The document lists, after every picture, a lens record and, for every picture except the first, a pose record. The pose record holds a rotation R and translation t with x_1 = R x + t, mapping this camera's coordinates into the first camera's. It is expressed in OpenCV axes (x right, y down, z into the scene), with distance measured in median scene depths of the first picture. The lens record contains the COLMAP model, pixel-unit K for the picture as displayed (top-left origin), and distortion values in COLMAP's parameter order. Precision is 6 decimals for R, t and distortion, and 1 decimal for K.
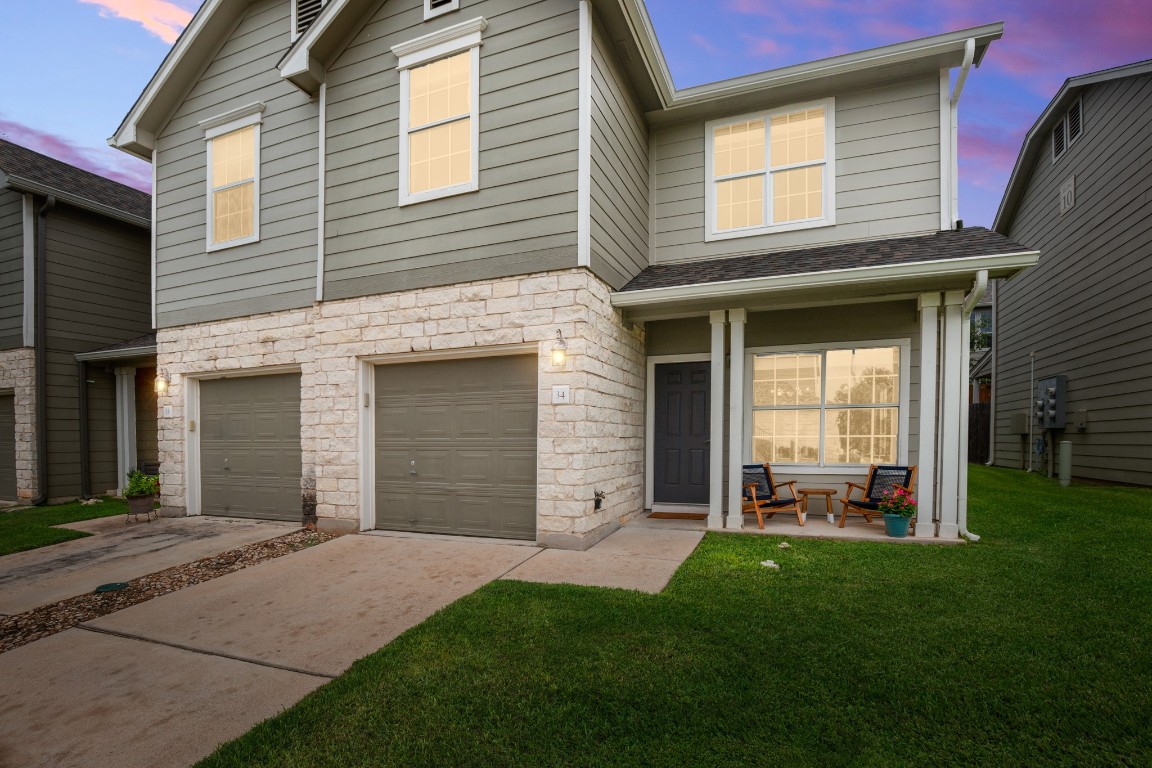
lens RADIAL K [[529.5, 0, 581.8], [0, 529.5, 393.2], [0, 0, 1]] dist [-0.014915, 0.000159]
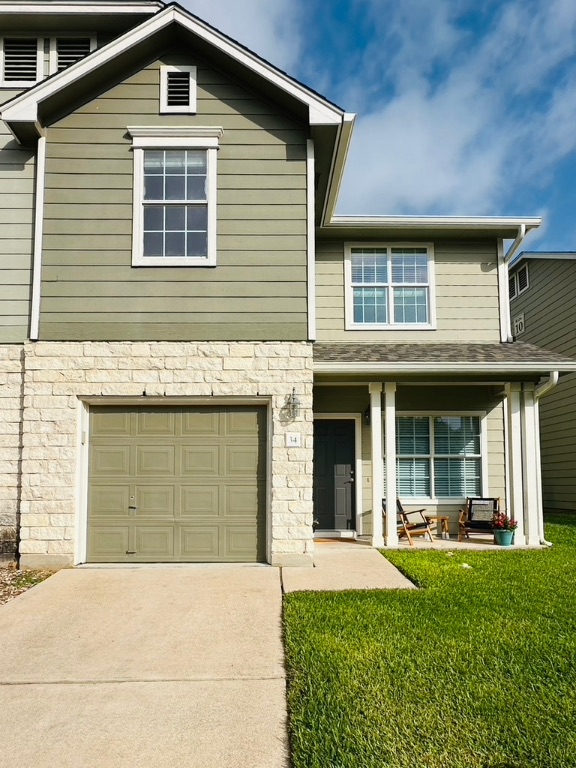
lens RADIAL K [[455.8, 0, 269.9], [0, 455.8, 407.0], [0, 0, 1]] dist [0.012553, -0.000351]
pose [[0.933895, 0.064608, 0.351663, -0.410902], [-0.036366, 0.995602, -0.086339, 0.018170], [-0.355694, 0.067843, 0.932137, 0.013379]]
